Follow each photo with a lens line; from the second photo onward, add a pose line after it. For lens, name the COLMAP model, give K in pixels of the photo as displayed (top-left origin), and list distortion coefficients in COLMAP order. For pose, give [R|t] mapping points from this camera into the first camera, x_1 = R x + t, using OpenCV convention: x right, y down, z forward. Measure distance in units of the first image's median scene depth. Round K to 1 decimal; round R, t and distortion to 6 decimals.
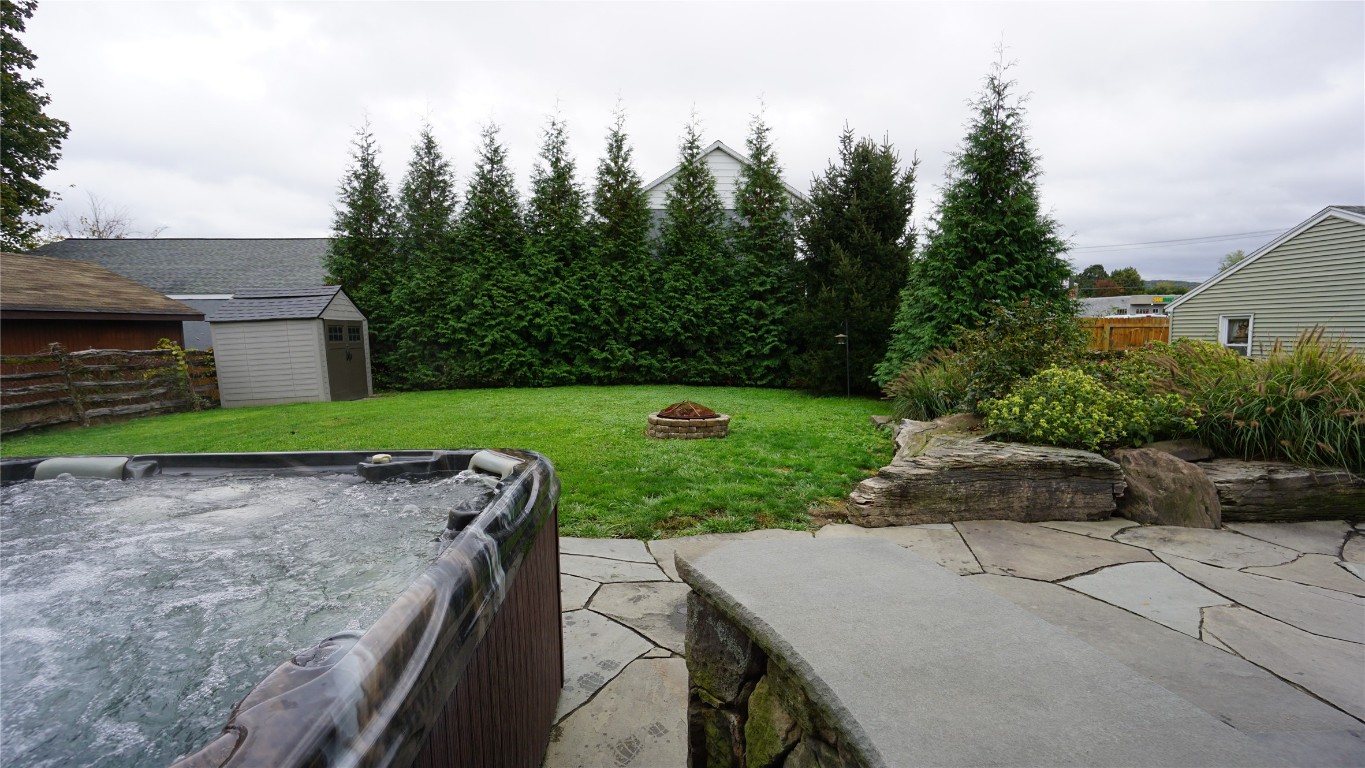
lens RADIAL K [[595.1, 0, 688.7], [0, 595.1, 386.3], [0, 0, 1]] dist [-0.009721, 0.004276]
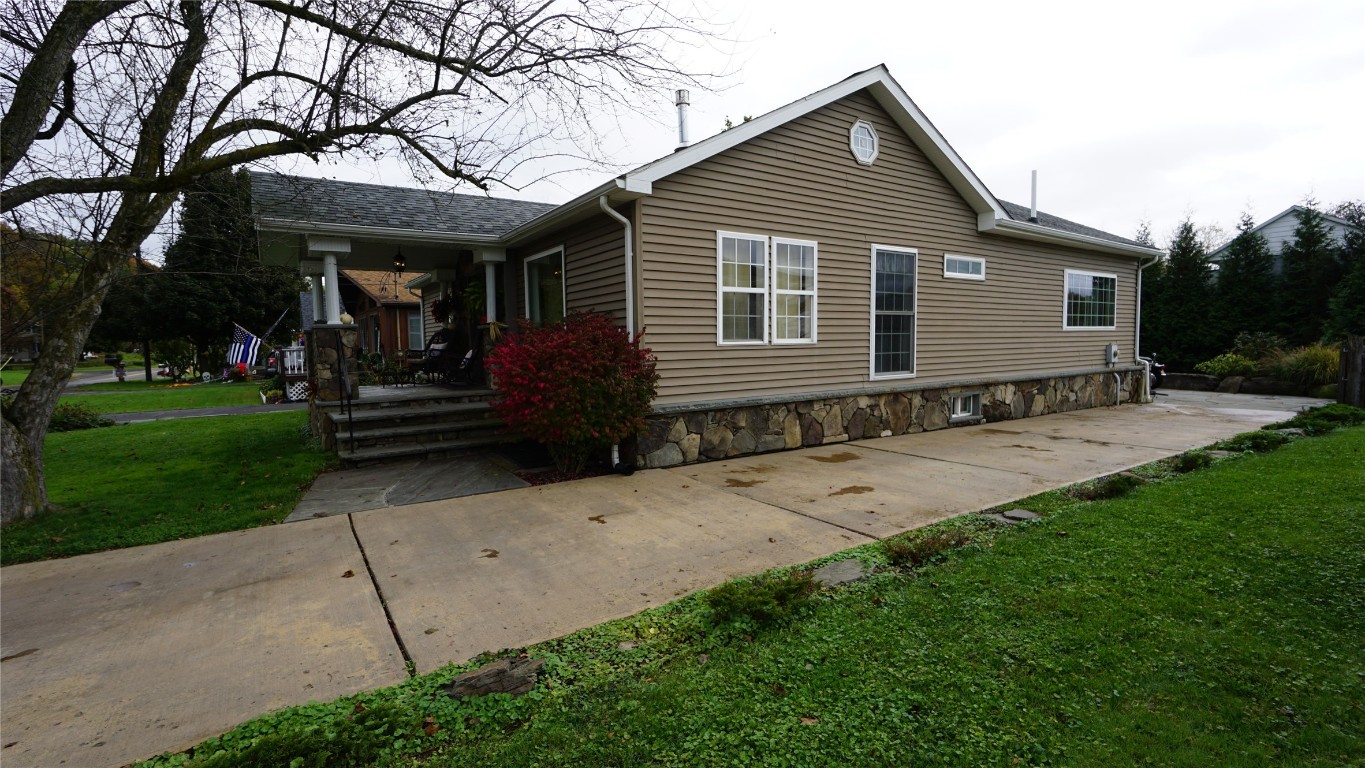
lens RADIAL K [[595.1, 0, 693.3], [0, 595.1, 387.9], [0, 0, 1]] dist [-0.009721, 0.004276]
pose [[0.513503, 0.068431, -0.855355, 0.648766], [-0.075760, 0.996538, 0.034245, 0.086402], [0.854737, 0.047217, 0.516910, -1.070312]]
